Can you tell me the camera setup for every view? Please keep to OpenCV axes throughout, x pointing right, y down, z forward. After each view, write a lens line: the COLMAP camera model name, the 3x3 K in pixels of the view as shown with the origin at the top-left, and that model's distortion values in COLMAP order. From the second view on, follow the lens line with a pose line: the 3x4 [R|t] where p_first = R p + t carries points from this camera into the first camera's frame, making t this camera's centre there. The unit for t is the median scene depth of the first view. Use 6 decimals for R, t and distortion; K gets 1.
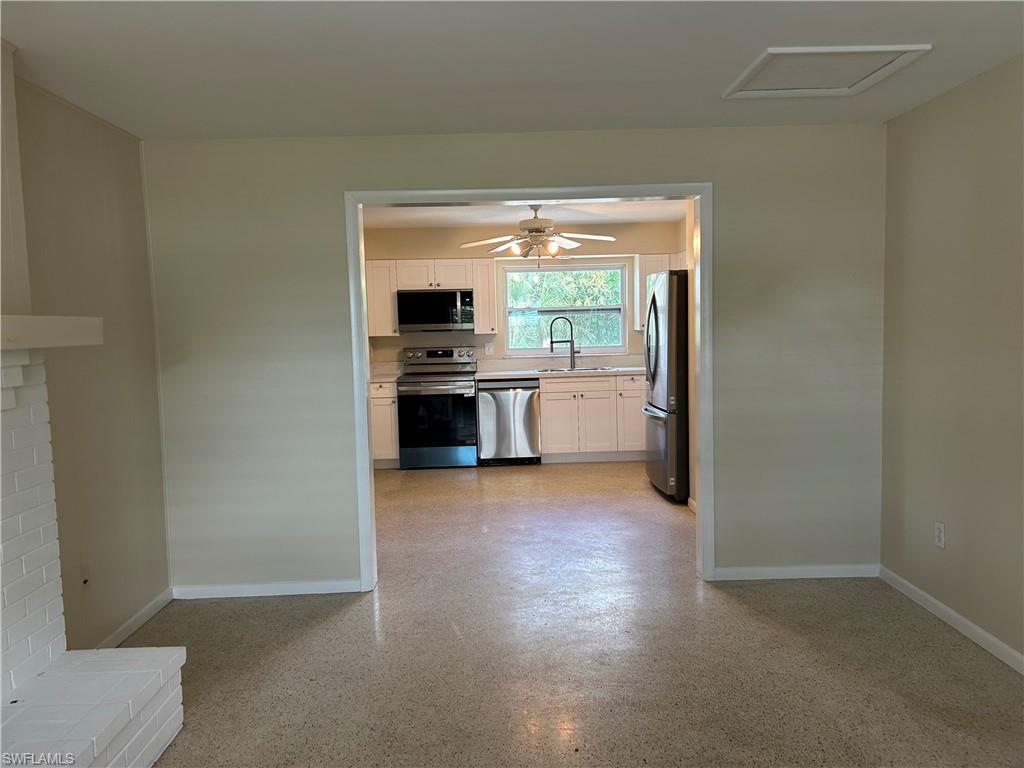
lens RADIAL K [[769.2, 0, 516.9], [0, 769.2, 384.8], [0, 0, 1]] dist [0.060064, -0.079594]
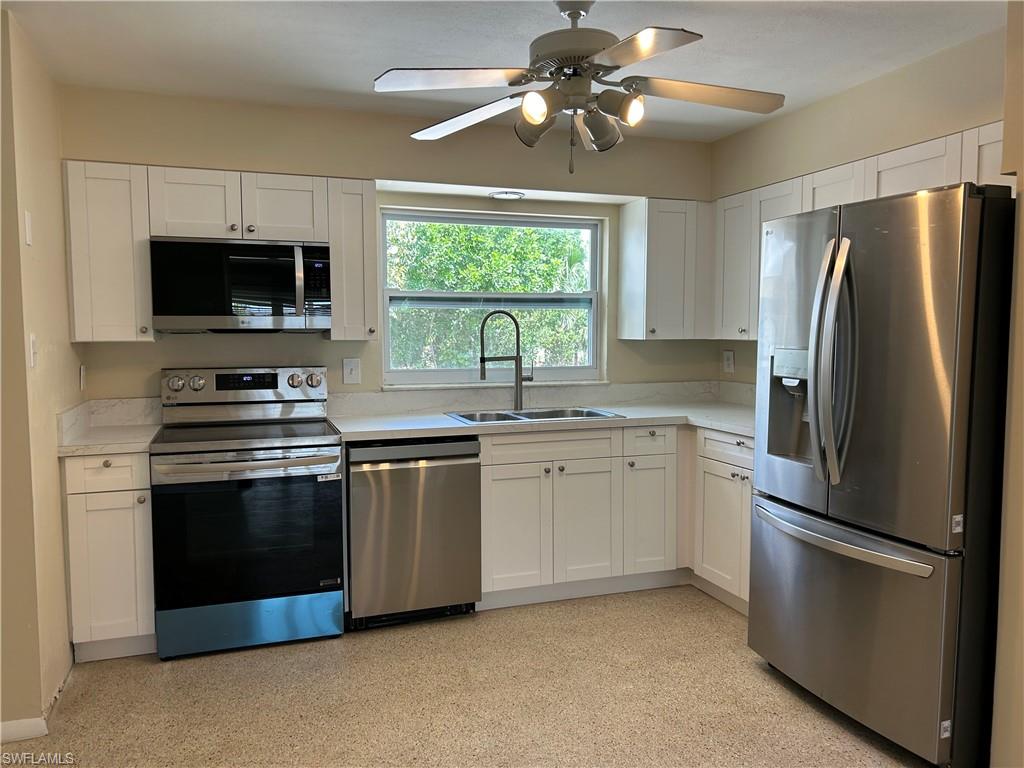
lens RADIAL K [[772.5, 0, 507.0], [0, 772.5, 385.8], [0, 0, 1]] dist [0.103718, -0.188851]
pose [[0.952043, 0.000695, 0.305964, -0.101875], [0.002295, 0.999953, -0.009414, -0.035133], [-0.305956, 0.009664, 0.951997, 0.540991]]
